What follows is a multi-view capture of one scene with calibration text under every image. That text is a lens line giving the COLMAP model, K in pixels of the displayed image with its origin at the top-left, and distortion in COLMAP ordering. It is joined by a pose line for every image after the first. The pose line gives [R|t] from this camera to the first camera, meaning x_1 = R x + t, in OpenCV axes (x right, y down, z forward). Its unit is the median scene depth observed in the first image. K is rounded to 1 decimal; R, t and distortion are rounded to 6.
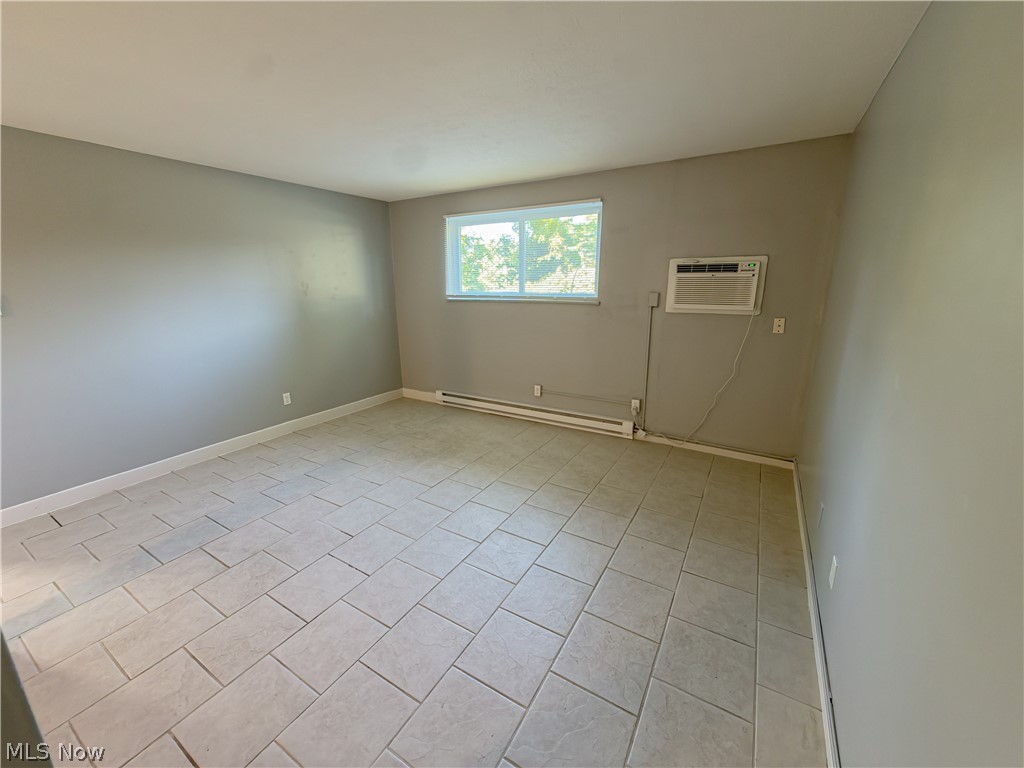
lens RADIAL K [[408.7, 0, 510.8], [0, 408.7, 383.7], [0, 0, 1]] dist [0.000006, -0.000130]
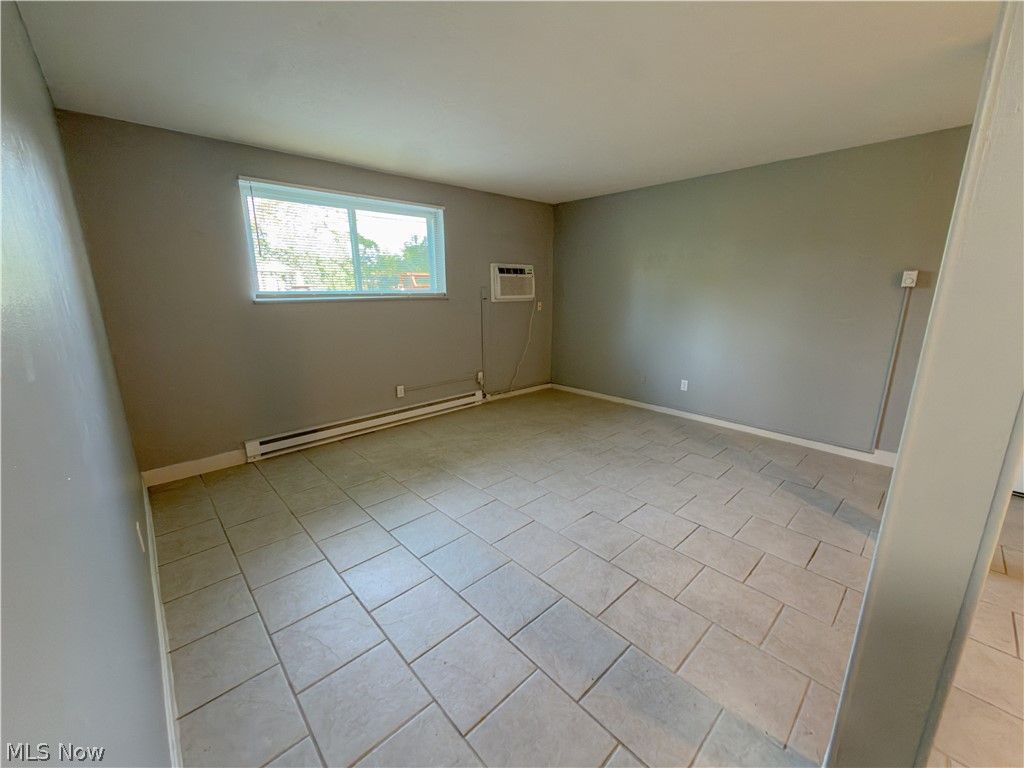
lens RADIAL K [[408.7, 0, 510.8], [0, 408.7, 383.7], [0, 0, 1]] dist [0.000006, -0.000130]
pose [[0.278478, -0.215325, 0.935994, -0.867316], [0.236799, 0.959853, 0.150361, -0.095363], [-0.930793, 0.179771, 0.318287, 0.512865]]
